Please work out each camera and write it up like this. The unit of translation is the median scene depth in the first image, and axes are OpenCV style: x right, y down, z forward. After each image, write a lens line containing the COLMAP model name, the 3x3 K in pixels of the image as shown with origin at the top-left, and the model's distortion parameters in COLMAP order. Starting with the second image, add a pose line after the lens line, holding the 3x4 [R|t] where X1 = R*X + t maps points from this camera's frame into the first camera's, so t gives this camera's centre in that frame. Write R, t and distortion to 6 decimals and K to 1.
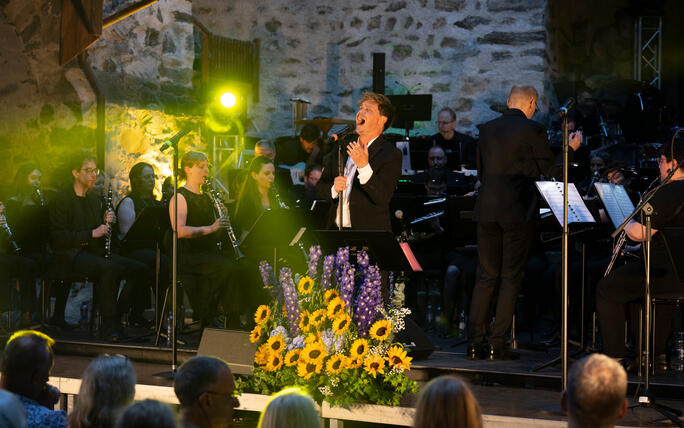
lens RADIAL K [[1652.1, 0, 342.0], [0, 1652.1, 214.0], [0, 0, 1]] dist [-0.011495, -0.144846]
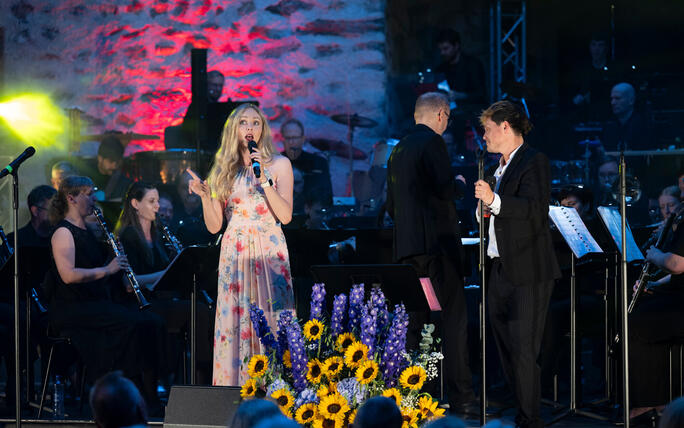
lens RADIAL K [[2421.1, 0, 342.0], [0, 2421.1, 214.0], [0, 0, 1]] dist [0.007888, -1.142123]
pose [[0.980375, -0.013024, 0.196710, -0.254877], [0.017412, 0.999636, -0.020592, 0.009285], [-0.196370, 0.023613, 0.980246, -0.238015]]
